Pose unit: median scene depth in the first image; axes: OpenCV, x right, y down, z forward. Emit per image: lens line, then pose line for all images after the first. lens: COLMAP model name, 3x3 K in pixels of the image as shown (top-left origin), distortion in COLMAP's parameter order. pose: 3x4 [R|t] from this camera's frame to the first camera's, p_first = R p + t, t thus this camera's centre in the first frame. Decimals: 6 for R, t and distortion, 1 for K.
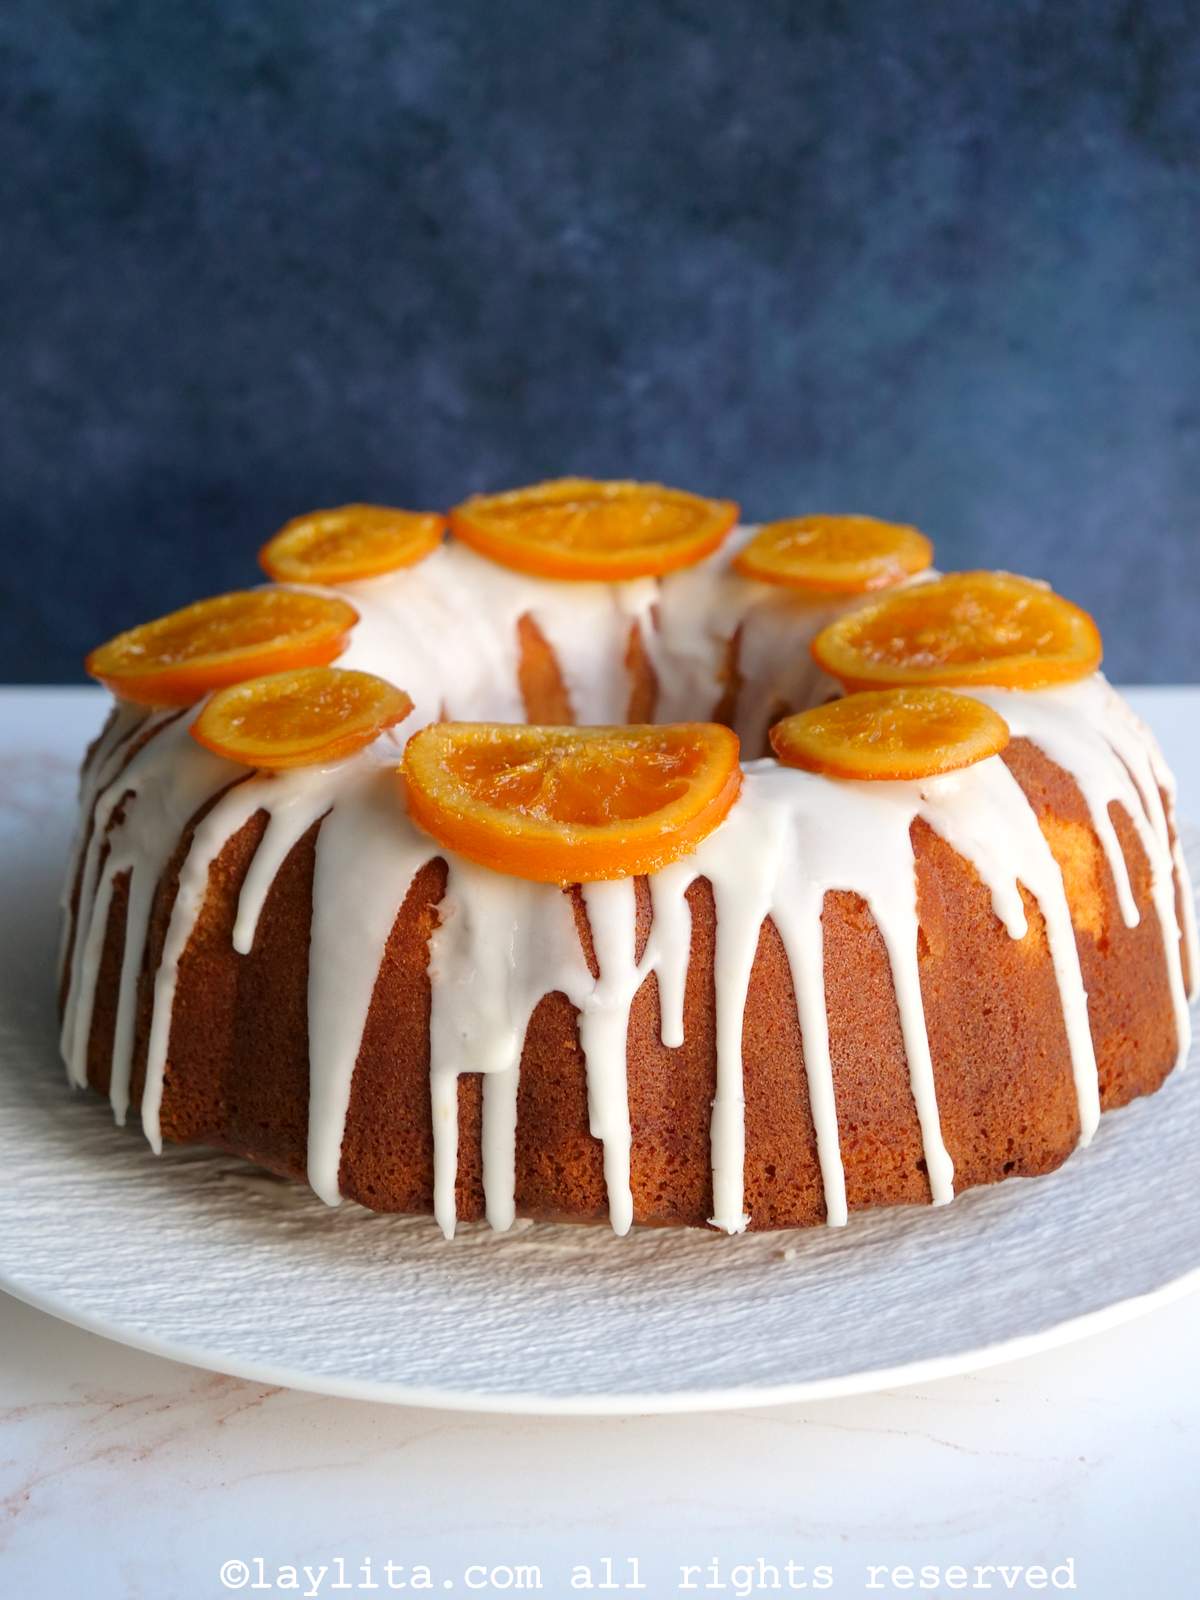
lens RADIAL K [[3395.7, 0, 596.7], [0, 3395.7, 797.2], [0, 0, 1]] dist [0.078983, 0.000000]
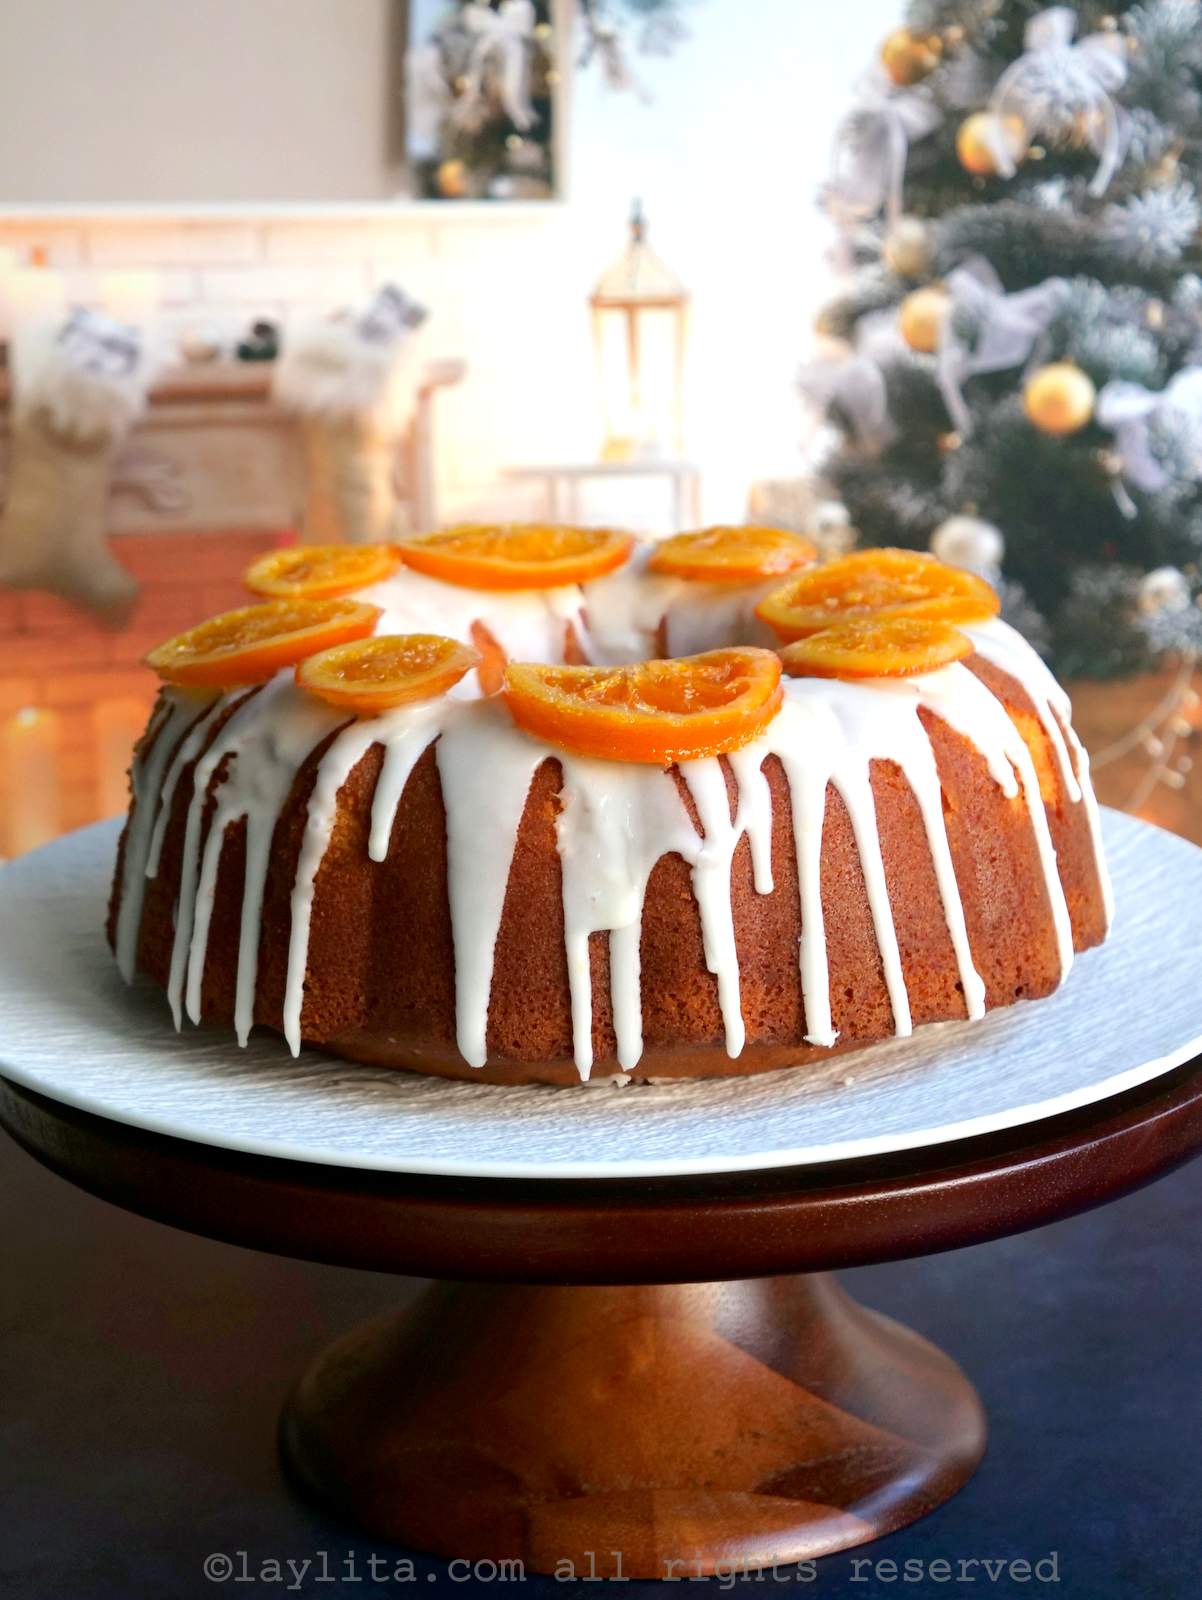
lens RADIAL K [[3972.3, 0, 603.2], [0, 3972.3, 801.4], [0, 0, 1]] dist [0.017707, 0.000000]
pose [[0.975651, -0.075692, 0.205854, -0.312568], [0.096980, 0.990707, -0.095361, 0.165483], [-0.196723, 0.113003, 0.973925, -0.352705]]
